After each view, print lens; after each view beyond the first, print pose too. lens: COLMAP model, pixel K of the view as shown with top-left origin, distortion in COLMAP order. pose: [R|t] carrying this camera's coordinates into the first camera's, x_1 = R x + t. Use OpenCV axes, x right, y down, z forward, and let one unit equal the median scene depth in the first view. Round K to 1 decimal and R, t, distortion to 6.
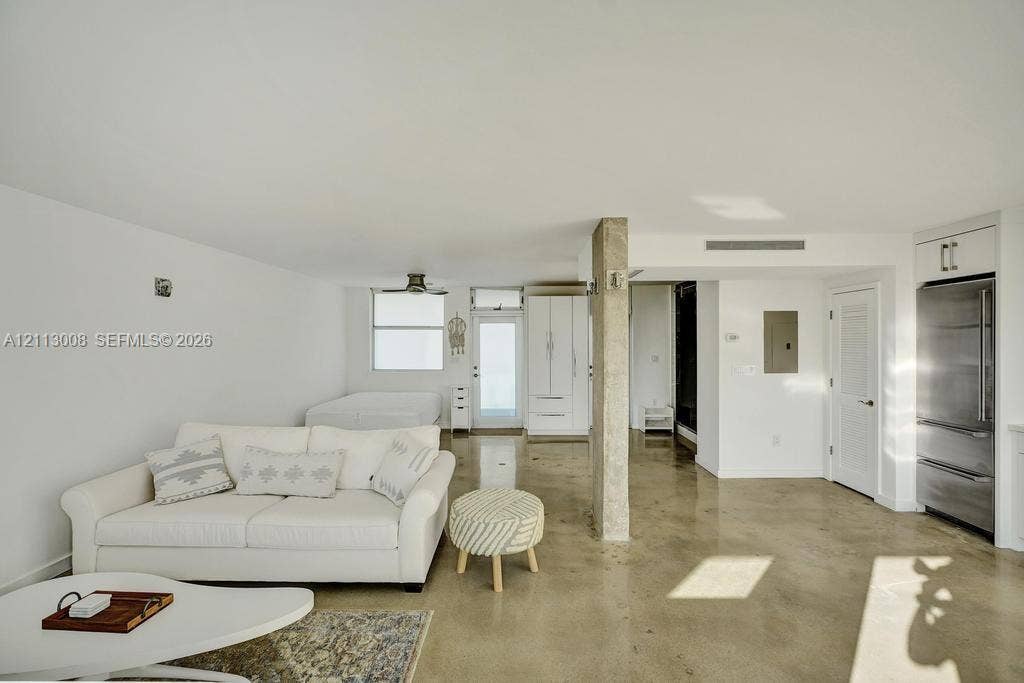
lens RADIAL K [[459.8, 0, 512.0], [0, 459.8, 341.5], [0, 0, 1]] dist [0.000346, 0.000232]
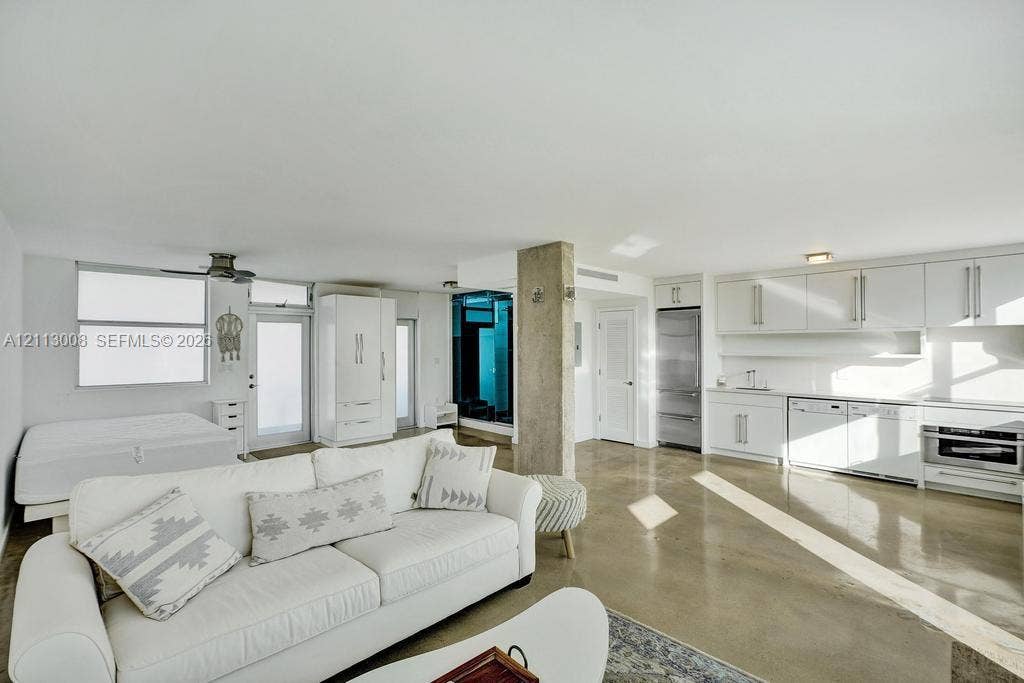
lens RADIAL K [[459.8, 0, 512.0], [0, 459.8, 341.5], [0, 0, 1]] dist [0.000346, 0.000232]
pose [[0.695818, 0.008294, 0.718170, -0.351403], [0.001741, 0.999911, -0.013235, 0.006722], [-0.718216, 0.010459, 0.695742, 0.111265]]
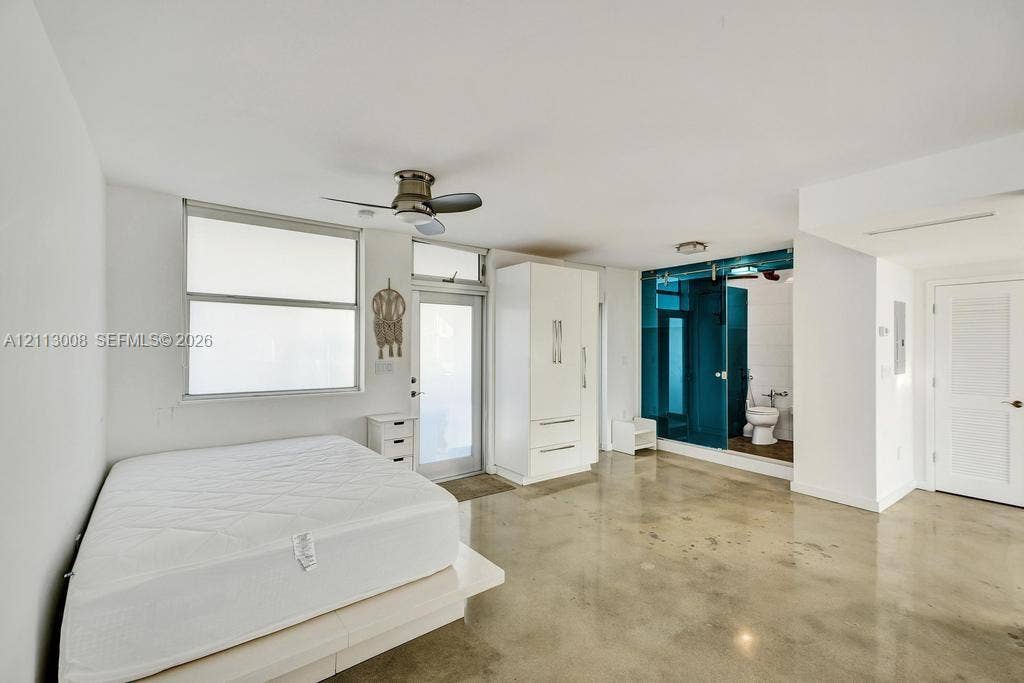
lens RADIAL K [[446.4, 0, 512.0], [0, 446.4, 341.5], [0, 0, 1]] dist [0.031774, 0.000016]
pose [[0.785015, 0.011992, 0.619360, -0.334545], [-0.007309, 0.999922, -0.010097, 0.014038], [-0.619433, 0.003399, 0.785042, 0.505834]]
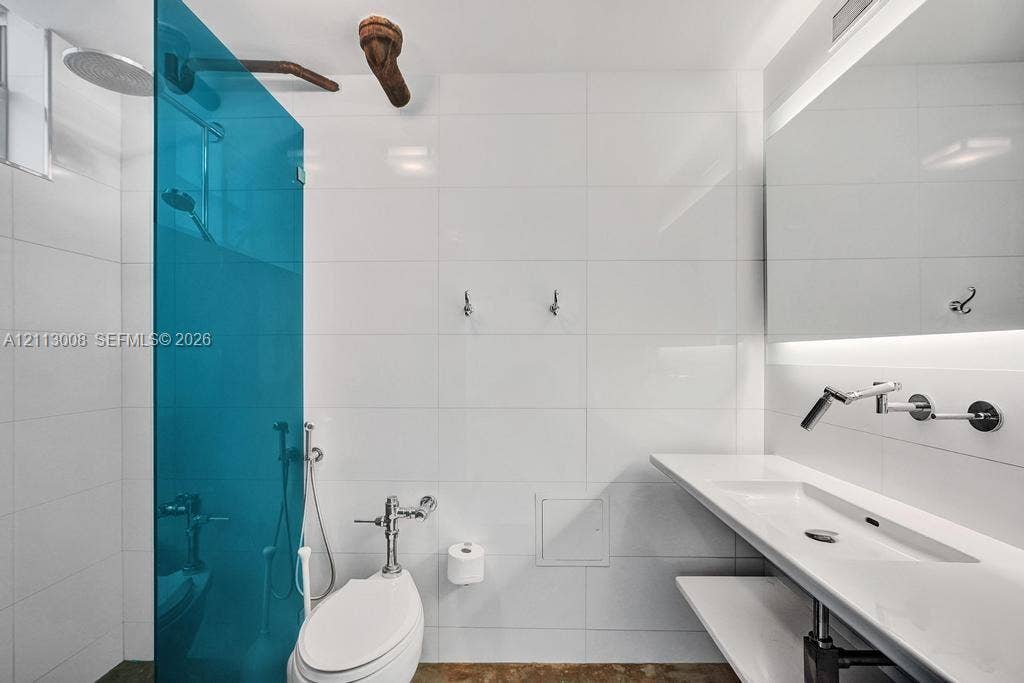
lens RADIAL K [[451.0, 0, 508.9], [0, 451.0, 355.9], [0, 0, 1]] dist [0.001391, 0.000211]
pose [[0.008096, 0.002637, 0.999964, 0.310021], [0.002065, 0.999994, -0.002654, 0.020120], [-0.999965, 0.002086, 0.008090, 0.790601]]
